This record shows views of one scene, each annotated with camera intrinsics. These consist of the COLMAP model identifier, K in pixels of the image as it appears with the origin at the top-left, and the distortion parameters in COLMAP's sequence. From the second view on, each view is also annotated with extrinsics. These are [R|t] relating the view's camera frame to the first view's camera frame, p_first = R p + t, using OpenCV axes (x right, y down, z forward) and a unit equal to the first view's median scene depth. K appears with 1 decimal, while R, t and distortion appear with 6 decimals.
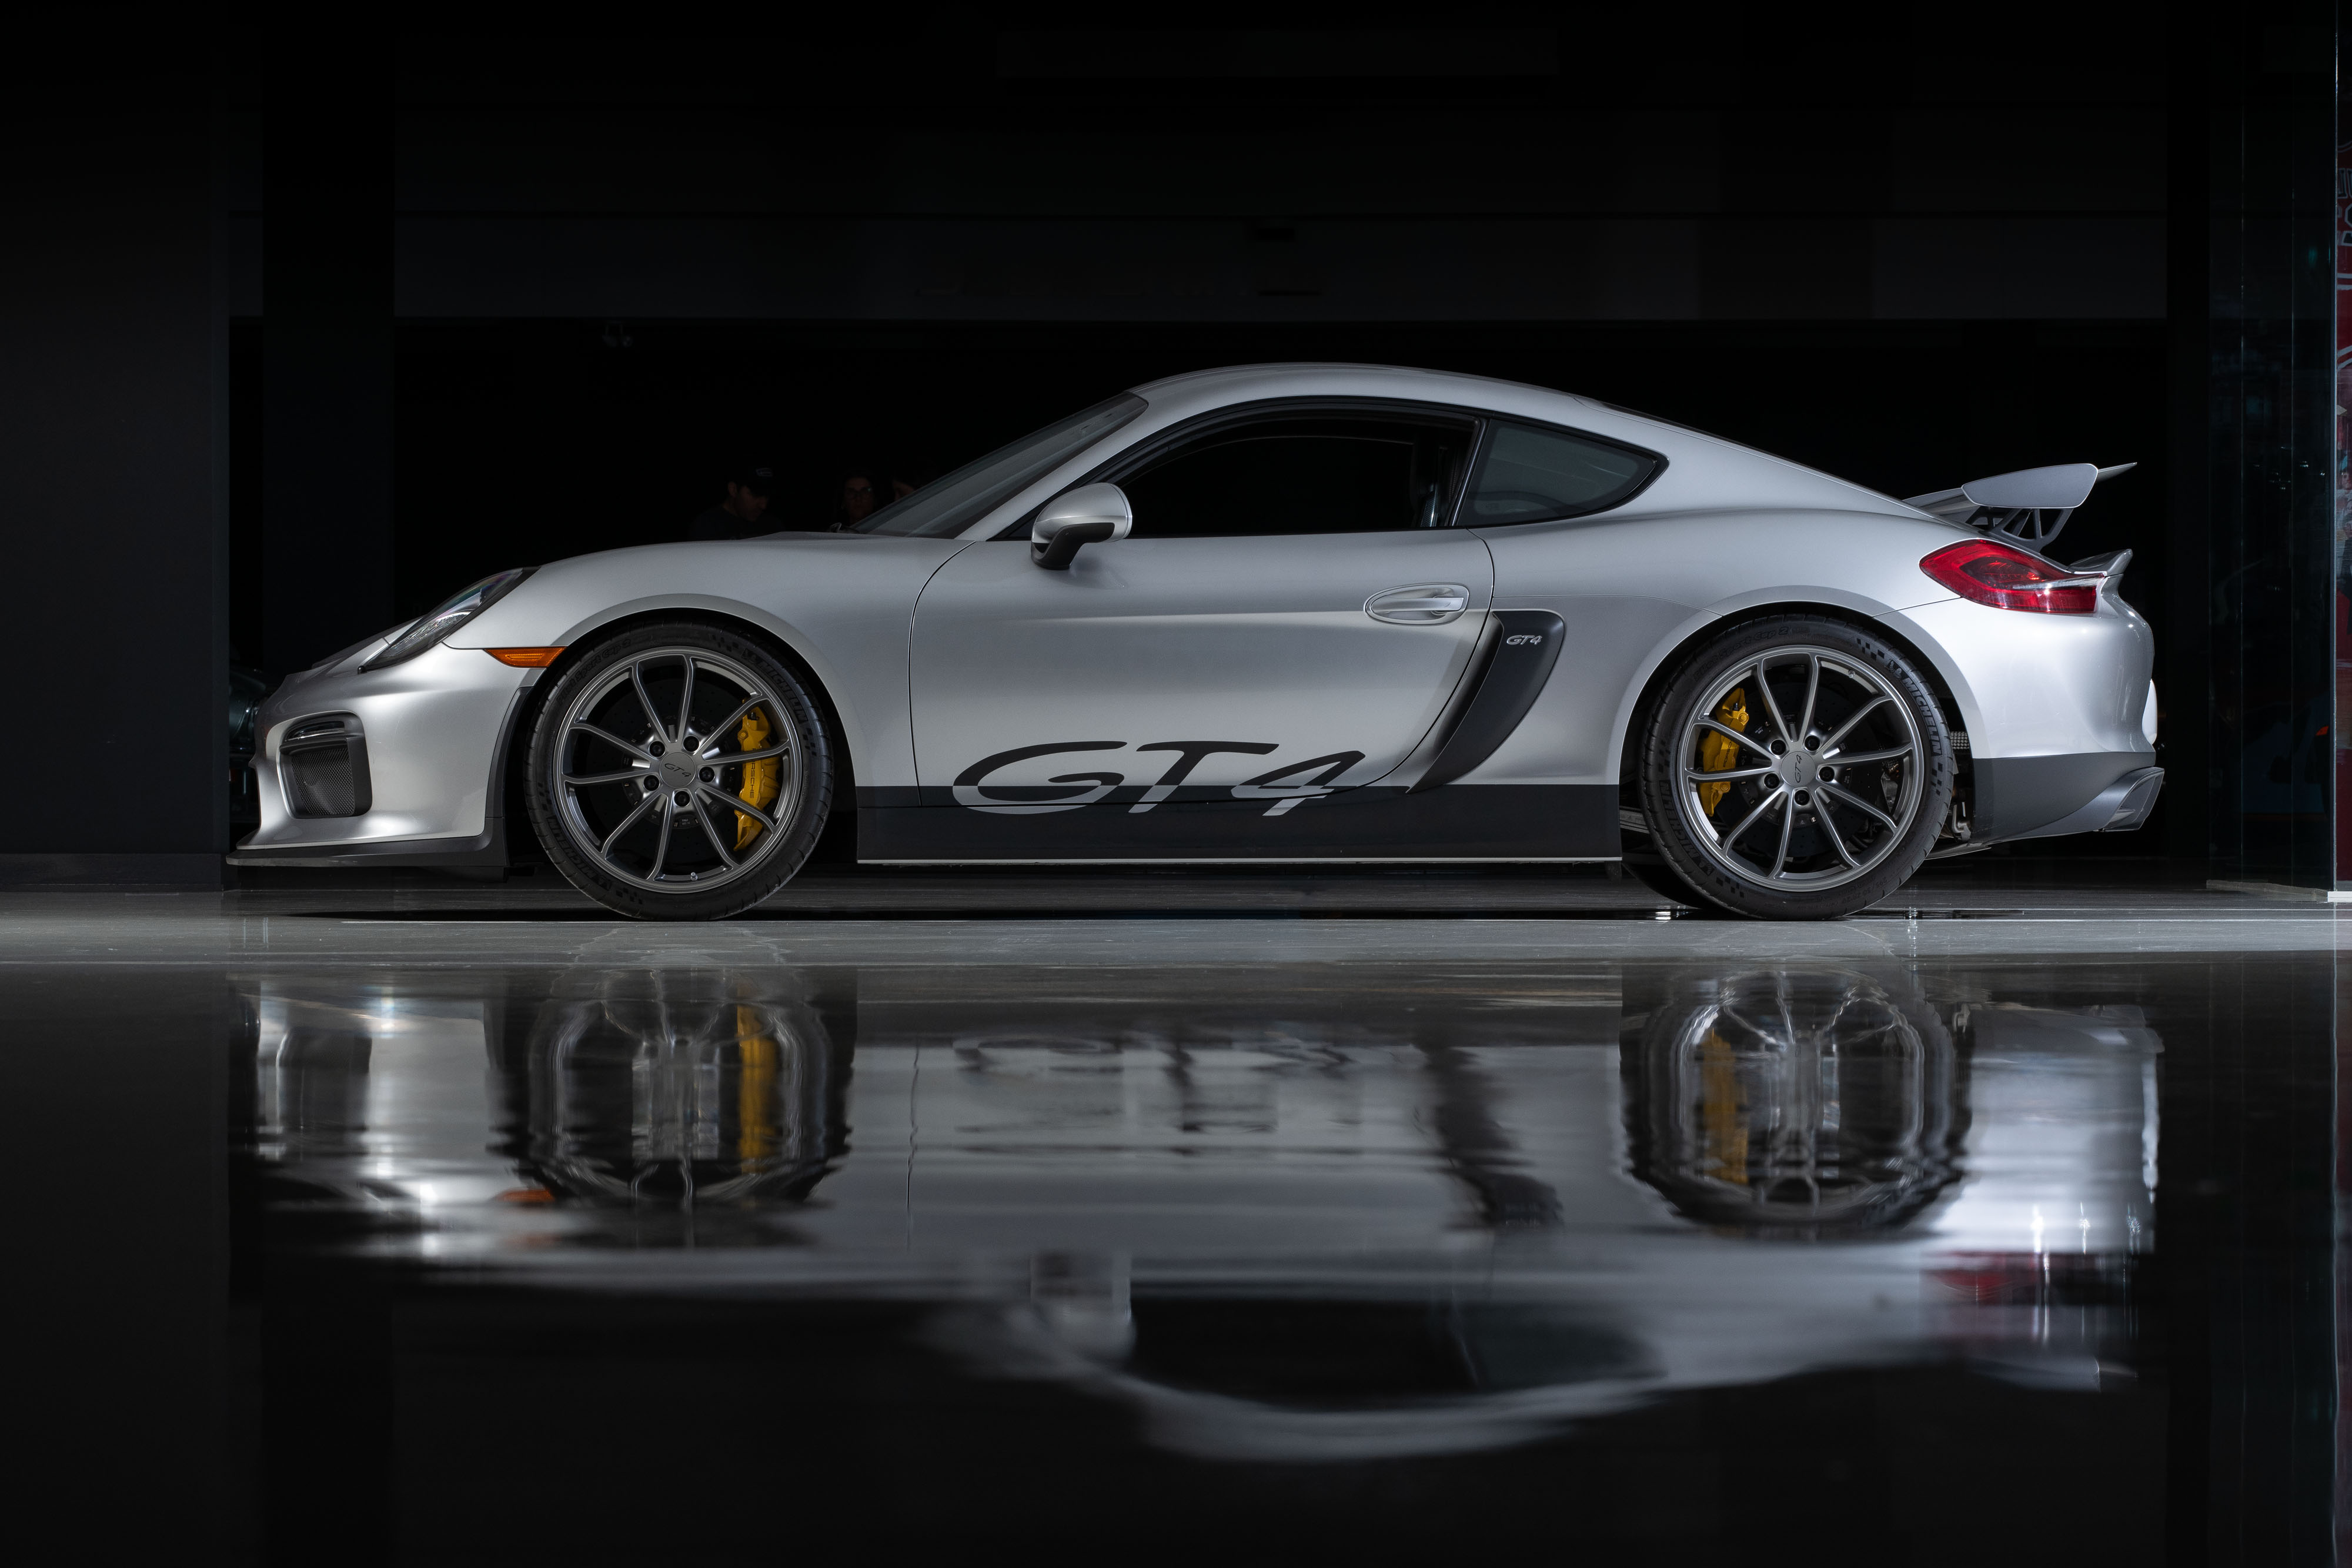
lens RADIAL K [[9121.7, 0, 1176.6], [0, 9121.7, 781.5], [0, 0, 1]] dist [0.262540, 0.000000]
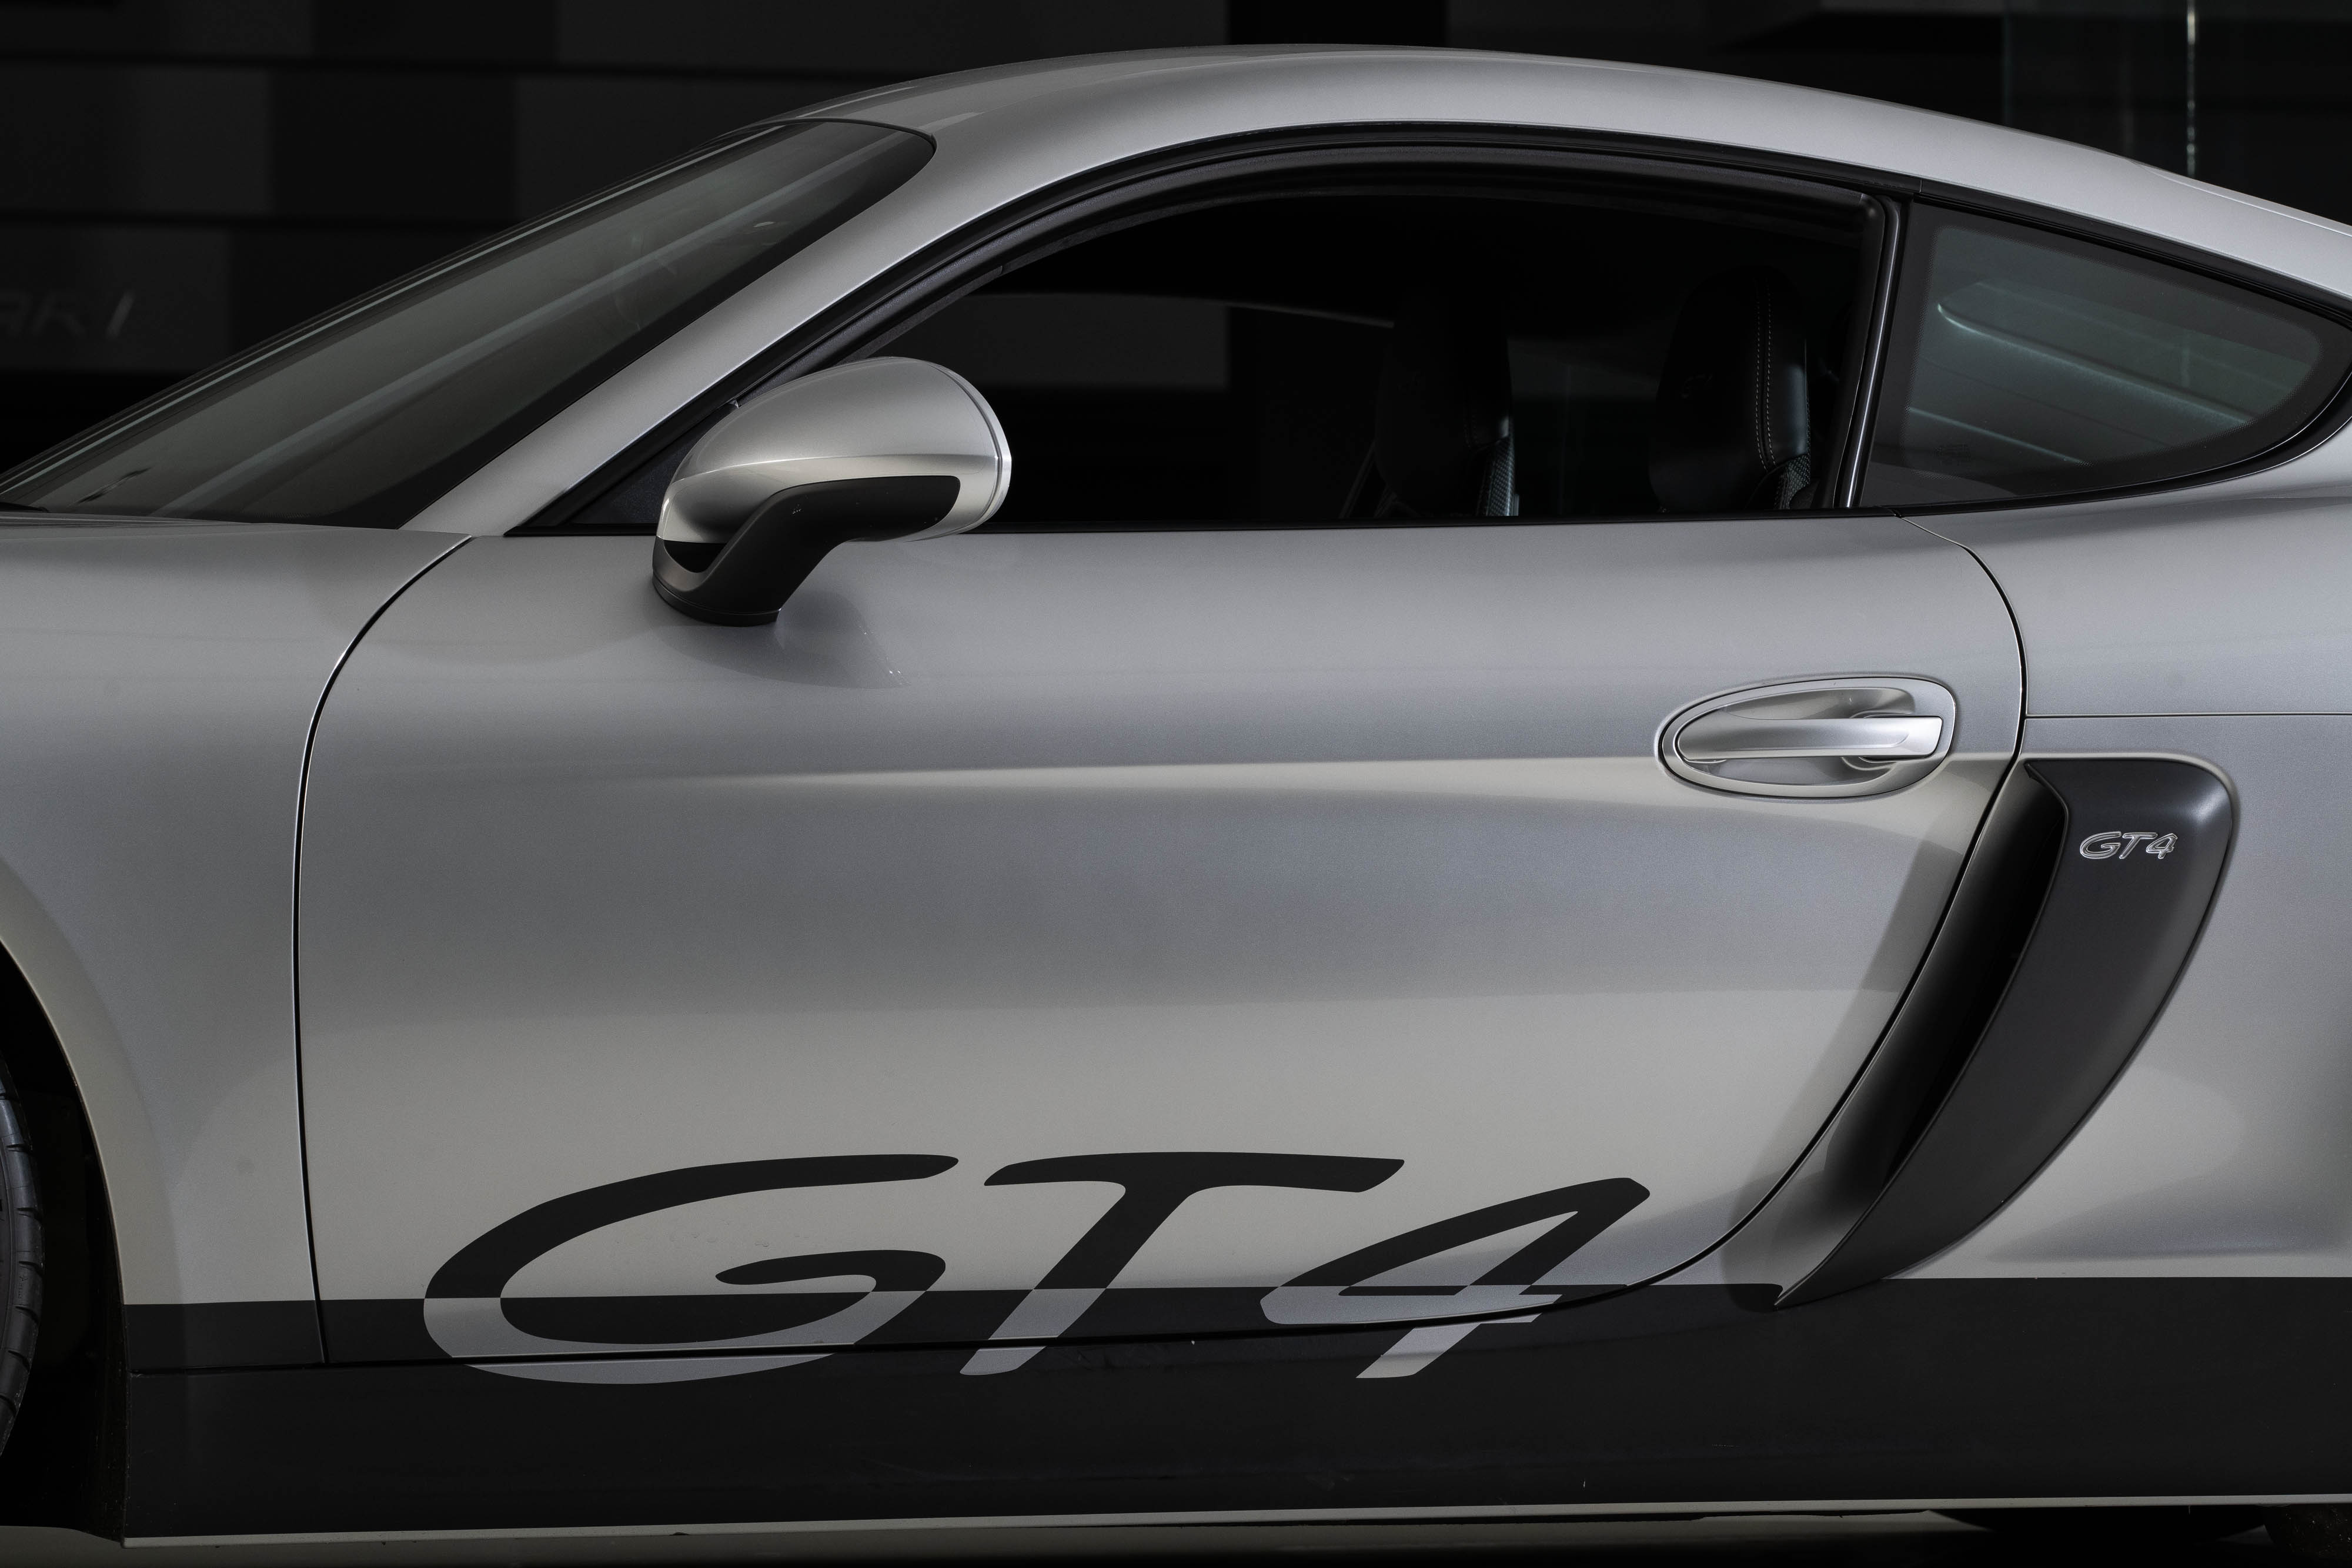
lens RADIAL K [[9121.7, 0, 1173.3], [0, 9121.7, 790.5], [0, 0, 1]] dist [0.262540, 0.000000]
pose [[0.967507, 0.003827, 0.252816, -0.080064], [0.001143, 0.999809, -0.019510, -0.011003], [-0.252843, 0.019165, 0.967318, 0.683472]]
